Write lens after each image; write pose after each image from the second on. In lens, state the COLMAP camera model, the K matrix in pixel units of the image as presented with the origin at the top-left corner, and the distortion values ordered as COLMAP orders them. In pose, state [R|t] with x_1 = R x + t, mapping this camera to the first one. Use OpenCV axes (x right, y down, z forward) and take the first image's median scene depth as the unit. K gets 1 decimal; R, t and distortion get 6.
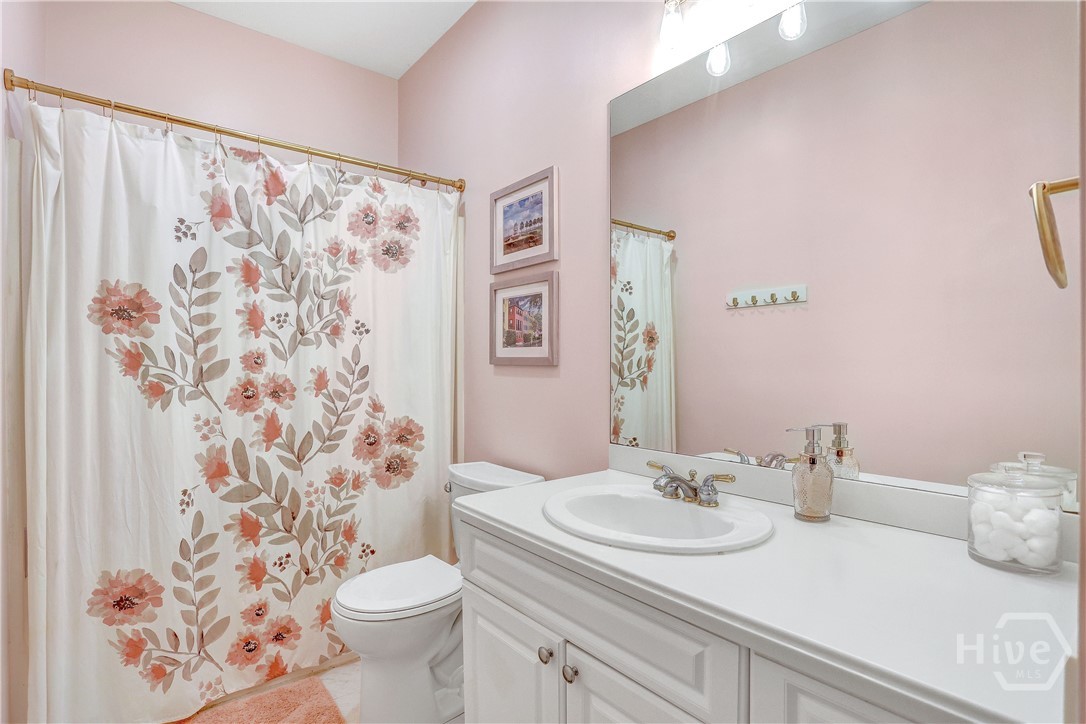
lens RADIAL K [[532.0, 0, 541.9], [0, 532.0, 366.5], [0, 0, 1]] dist [-0.081660, 0.036734]
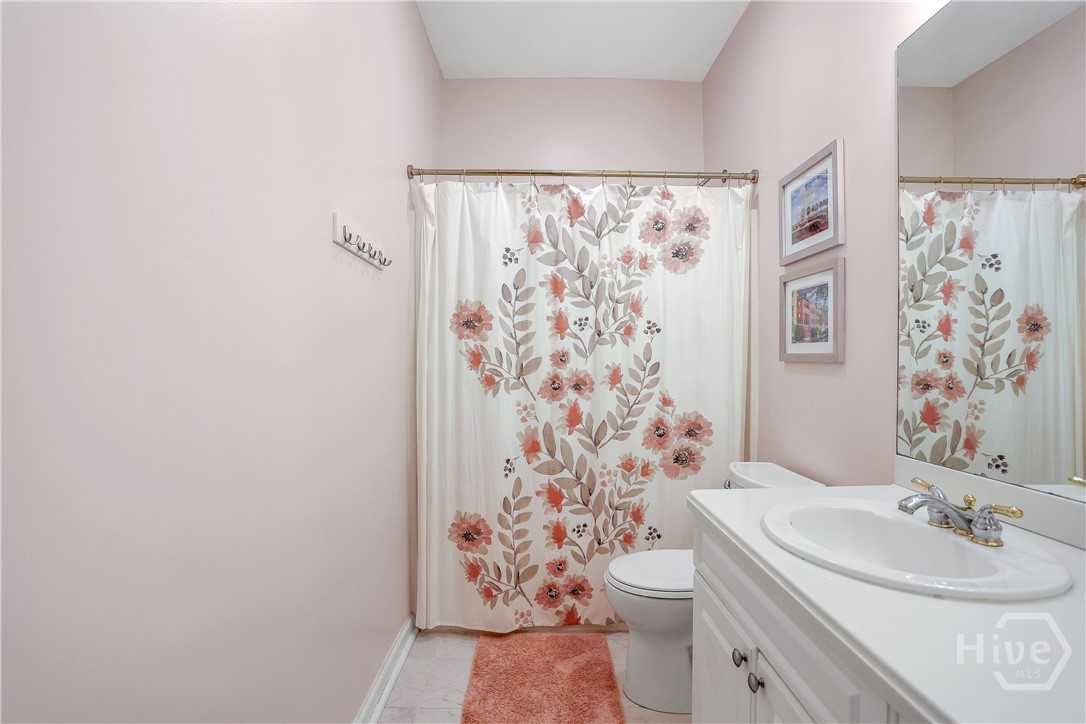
lens RADIAL K [[532.0, 0, 541.9], [0, 532.0, 366.5], [0, 0, 1]] dist [-0.081660, 0.036734]
pose [[0.792867, 0.005406, -0.609370, 0.155649], [-0.000538, 0.999966, 0.008170, -0.002451], [0.609394, -0.006150, 0.792844, 0.000380]]
